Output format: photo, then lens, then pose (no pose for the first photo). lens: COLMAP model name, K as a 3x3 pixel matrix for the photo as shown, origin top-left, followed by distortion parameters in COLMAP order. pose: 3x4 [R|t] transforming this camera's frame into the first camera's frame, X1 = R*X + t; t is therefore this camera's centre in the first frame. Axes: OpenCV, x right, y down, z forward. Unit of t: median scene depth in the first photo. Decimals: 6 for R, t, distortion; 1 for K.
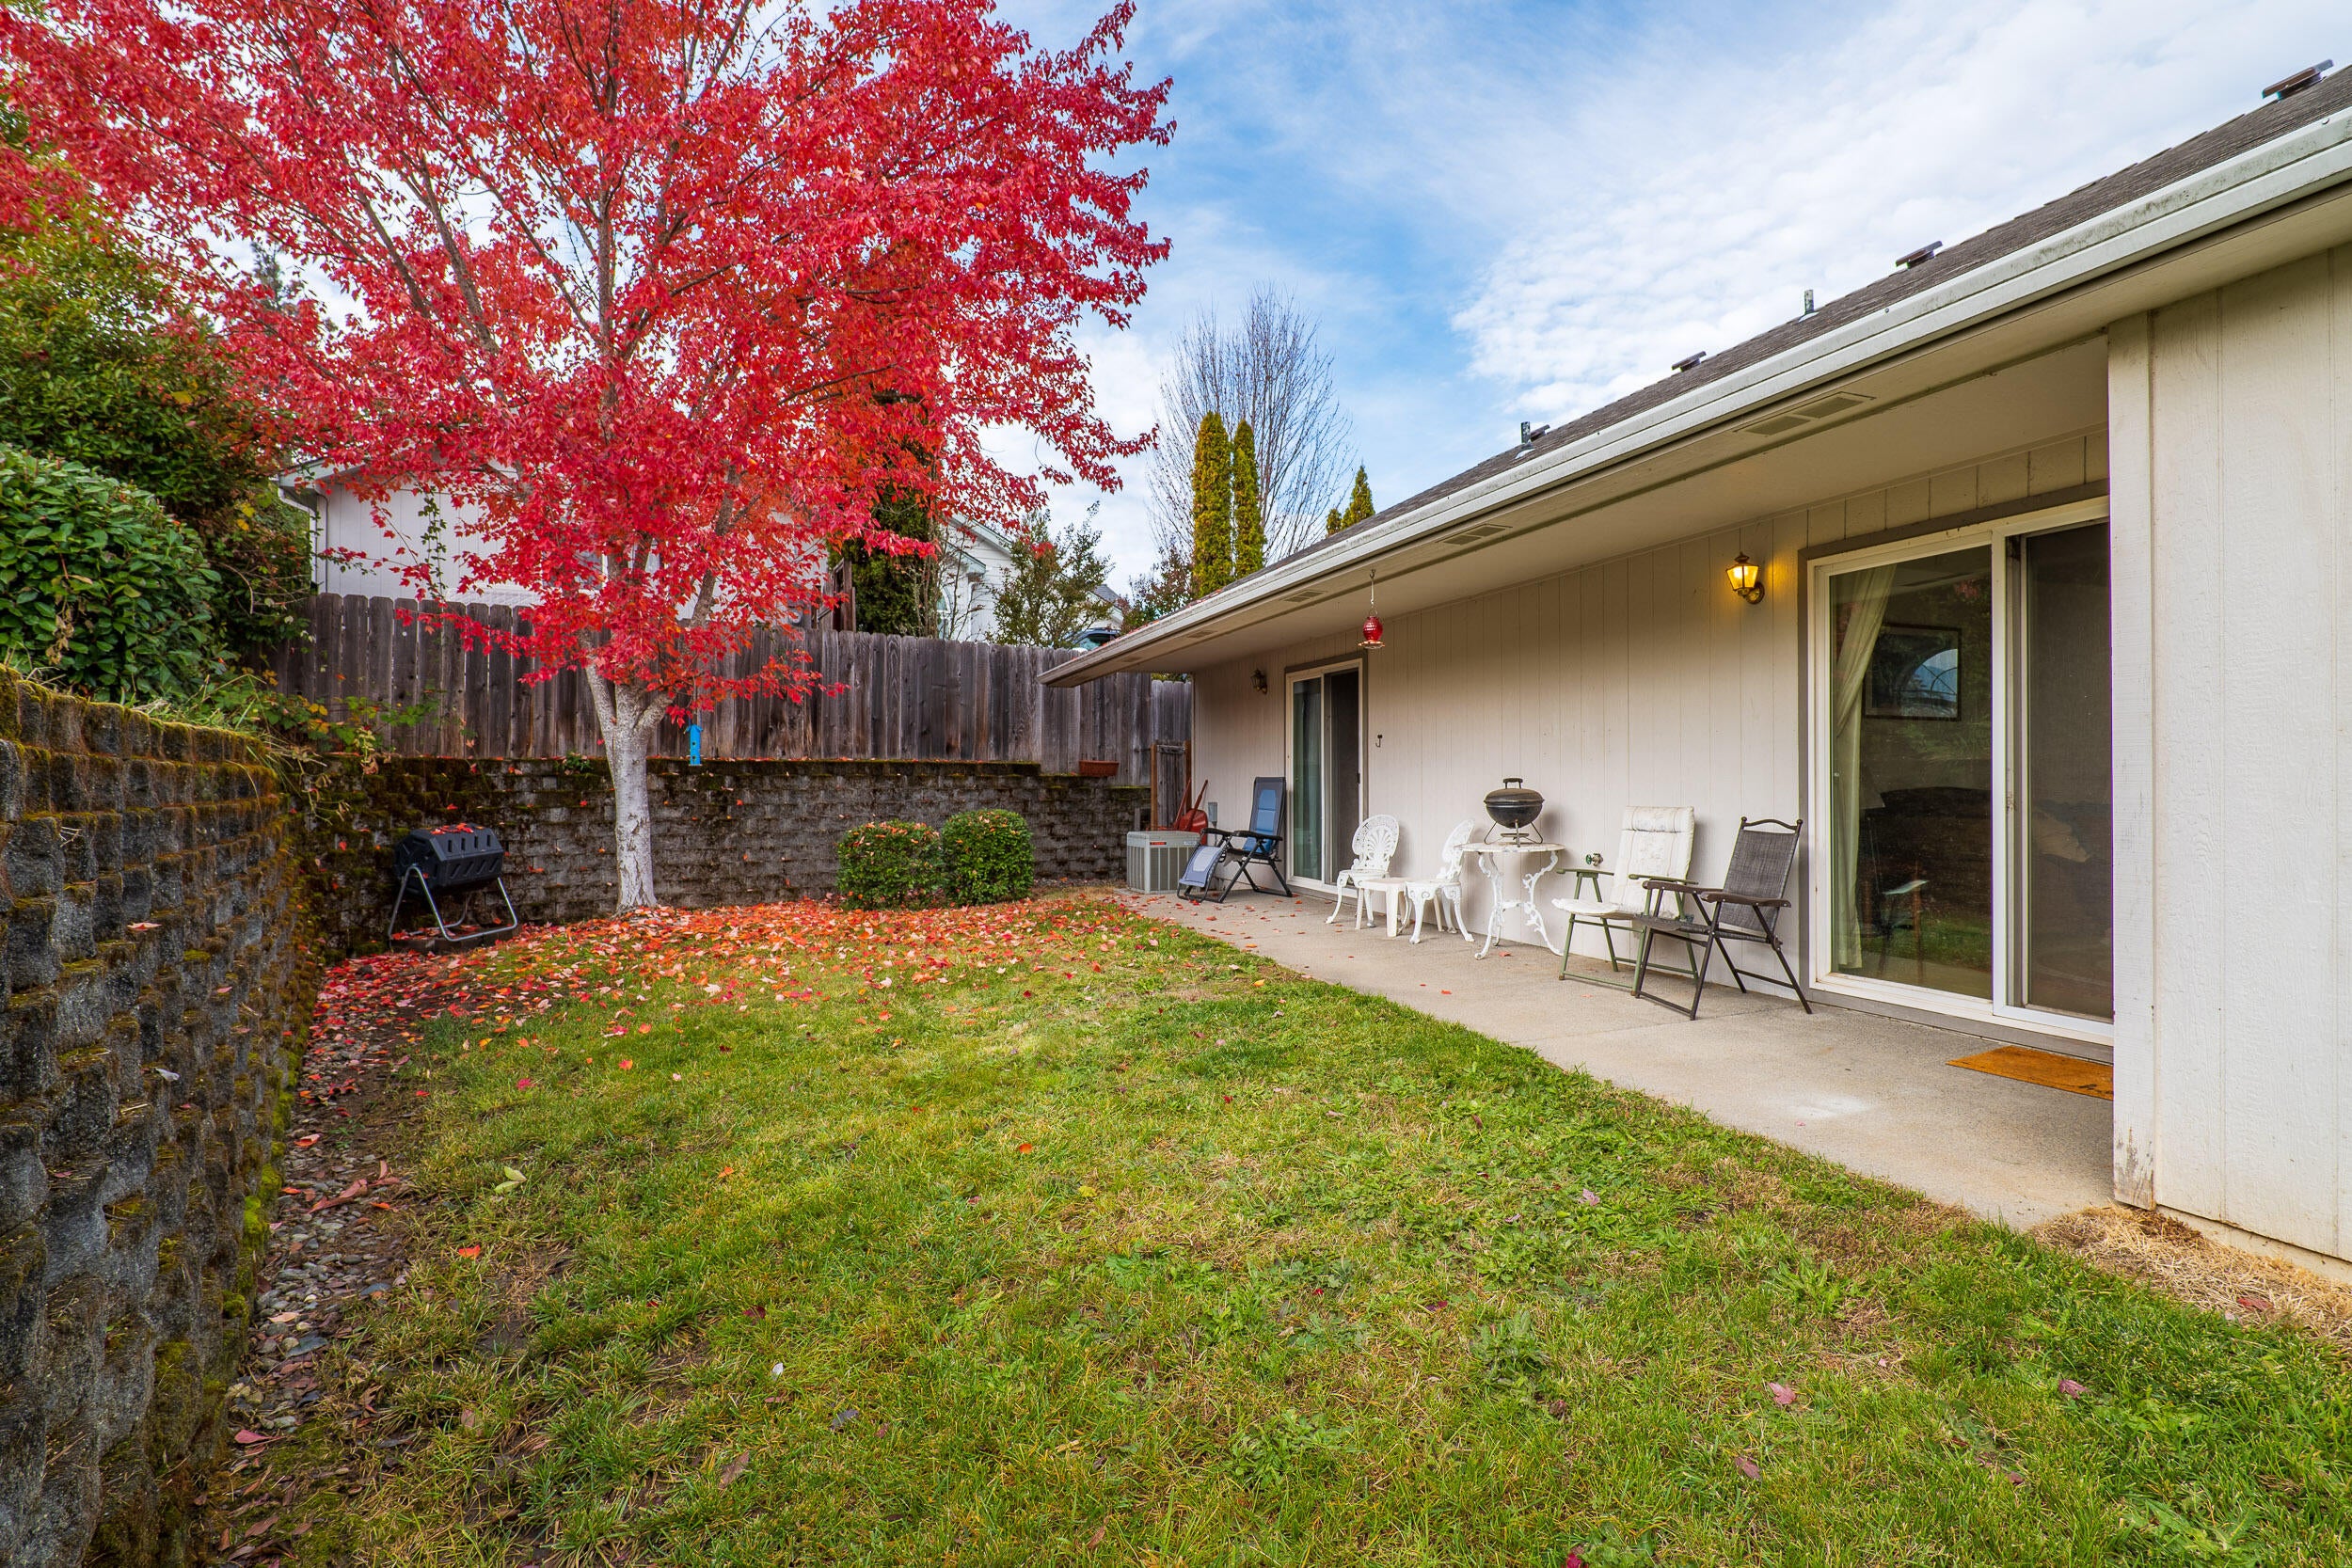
lens RADIAL K [[1093.7, 0, 1176.0], [0, 1093.7, 784.0], [0, 0, 1]] dist [0.000542, 0.000066]
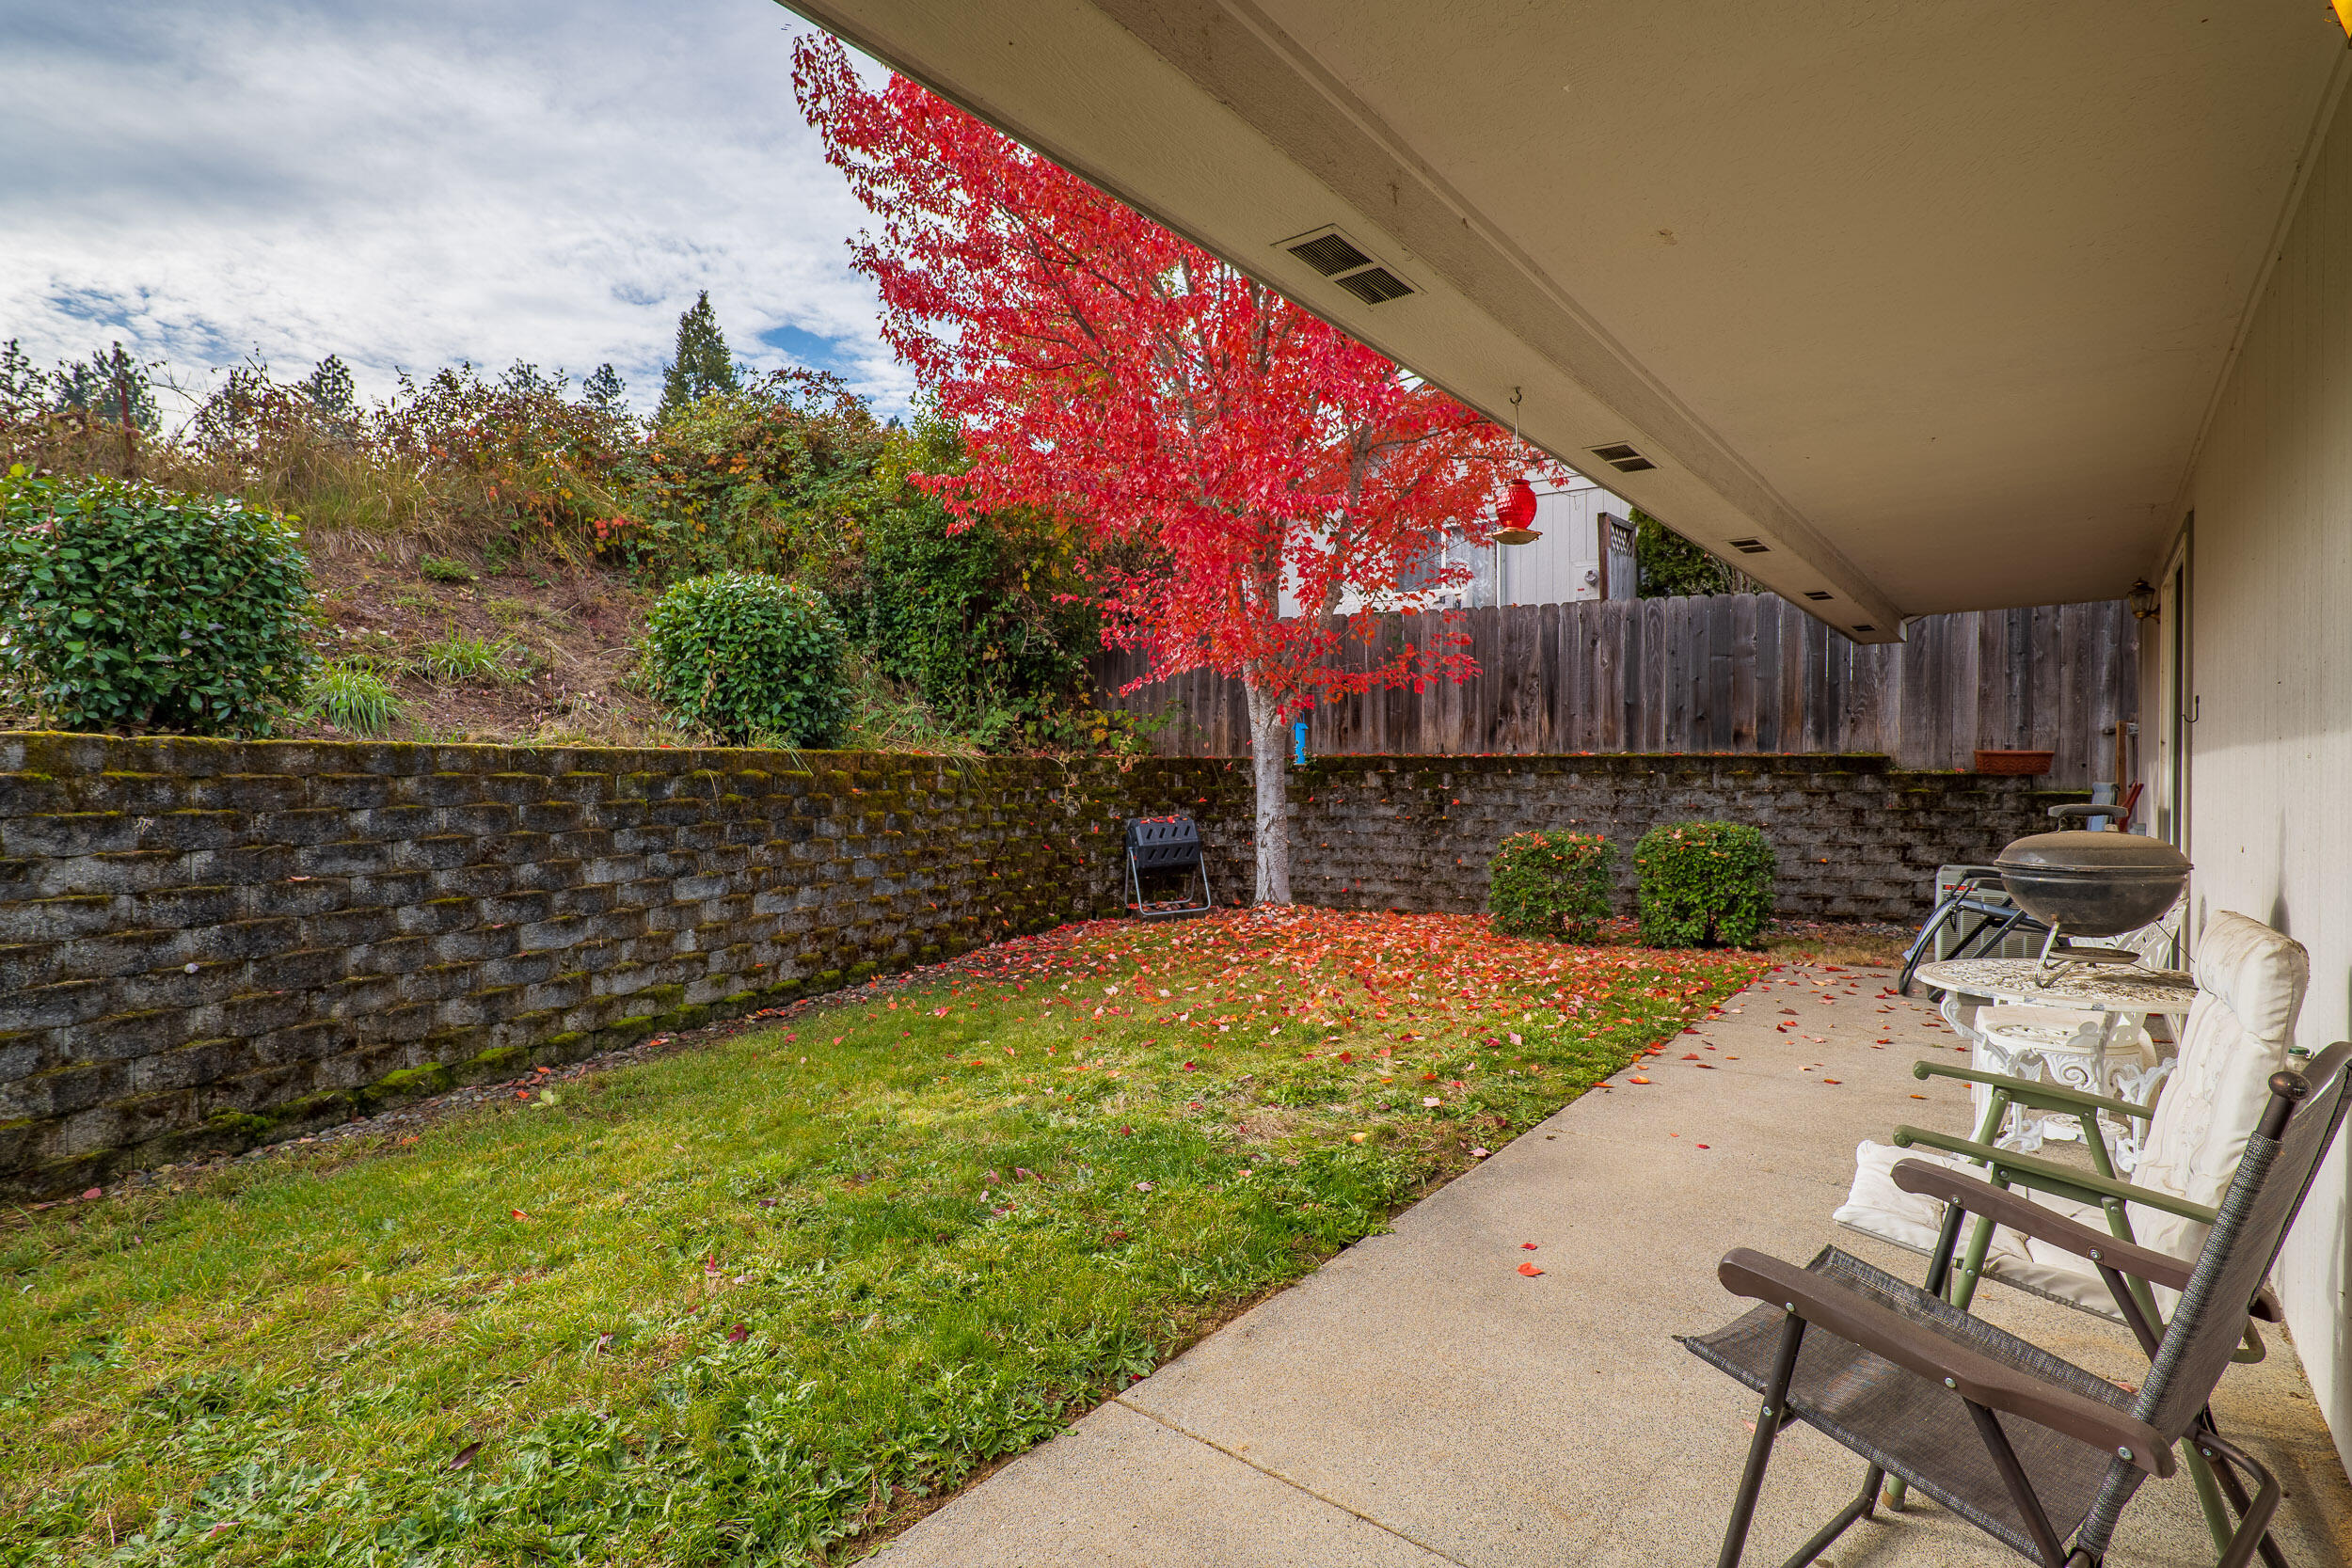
lens RADIAL K [[1093.7, 0, 1176.0], [0, 1093.7, 784.0], [0, 0, 1]] dist [0.000542, 0.000066]
pose [[0.532786, 0.012458, -0.846158, 0.249989], [-0.004853, 0.999920, 0.011665, -0.007693], [0.846236, -0.002108, 0.532804, 0.293435]]
